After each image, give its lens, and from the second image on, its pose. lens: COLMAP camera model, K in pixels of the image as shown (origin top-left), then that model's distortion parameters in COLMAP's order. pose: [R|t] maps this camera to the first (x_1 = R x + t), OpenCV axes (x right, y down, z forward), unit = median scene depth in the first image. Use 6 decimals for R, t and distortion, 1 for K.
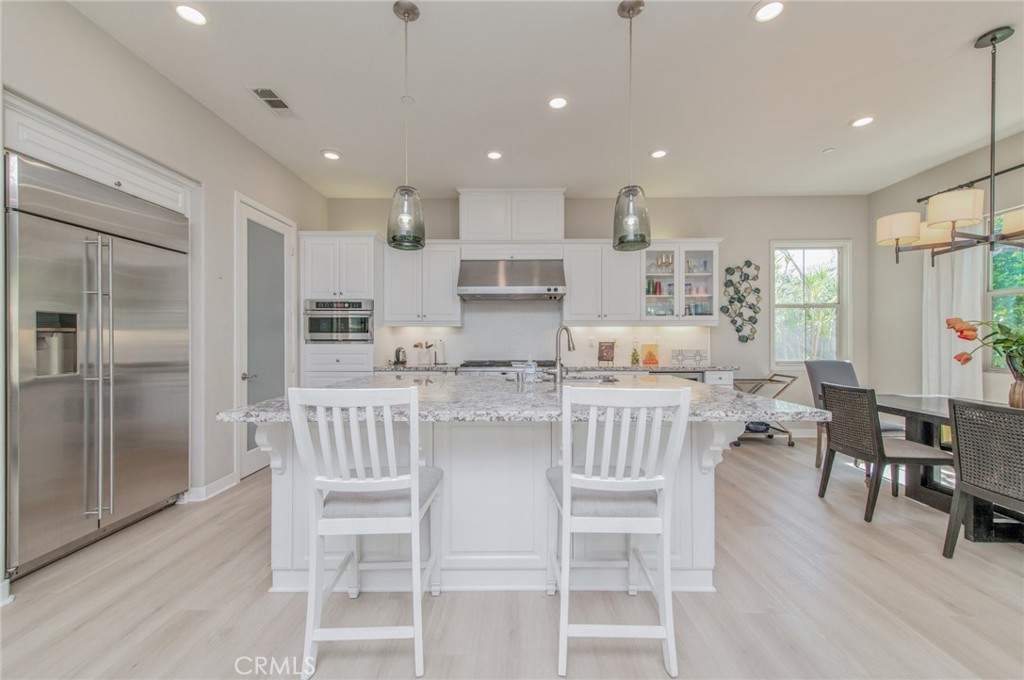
lens RADIAL K [[401.7, 0, 512.0], [0, 401.7, 340.9], [0, 0, 1]] dist [0.015196, -0.003952]
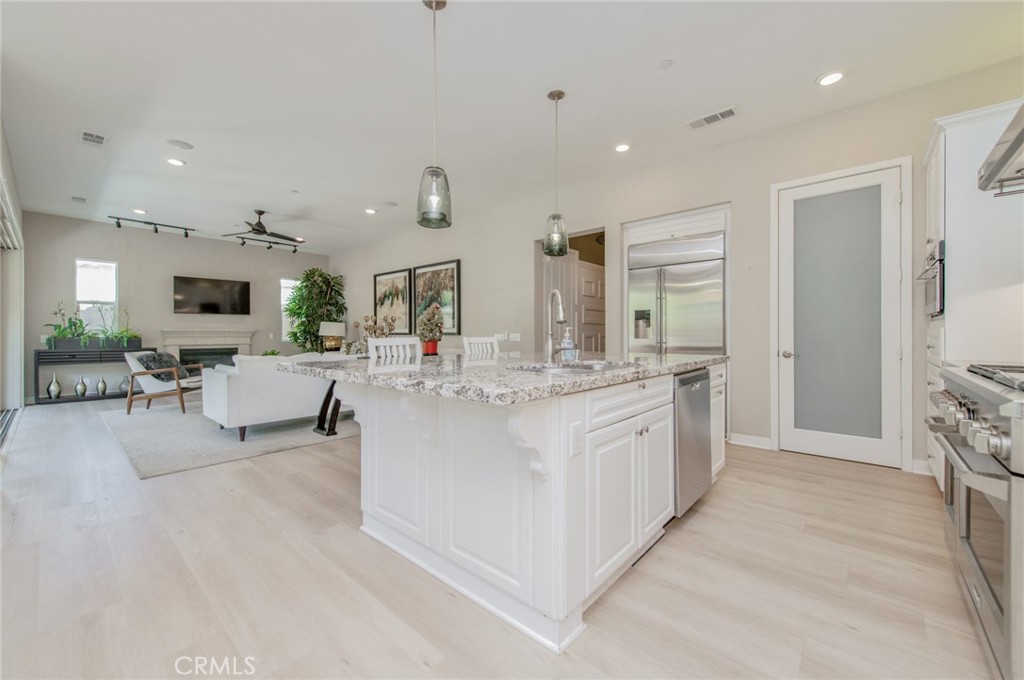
lens RADIAL K [[401.7, 0, 513.0], [0, 401.7, 337.3], [0, 0, 1]] dist [0.015196, -0.003952]
pose [[-0.650195, 0.006548, -0.759739, 0.444088], [-0.000693, 0.999957, 0.009211, 0.025422], [0.759767, 0.006516, -0.650163, 0.847180]]
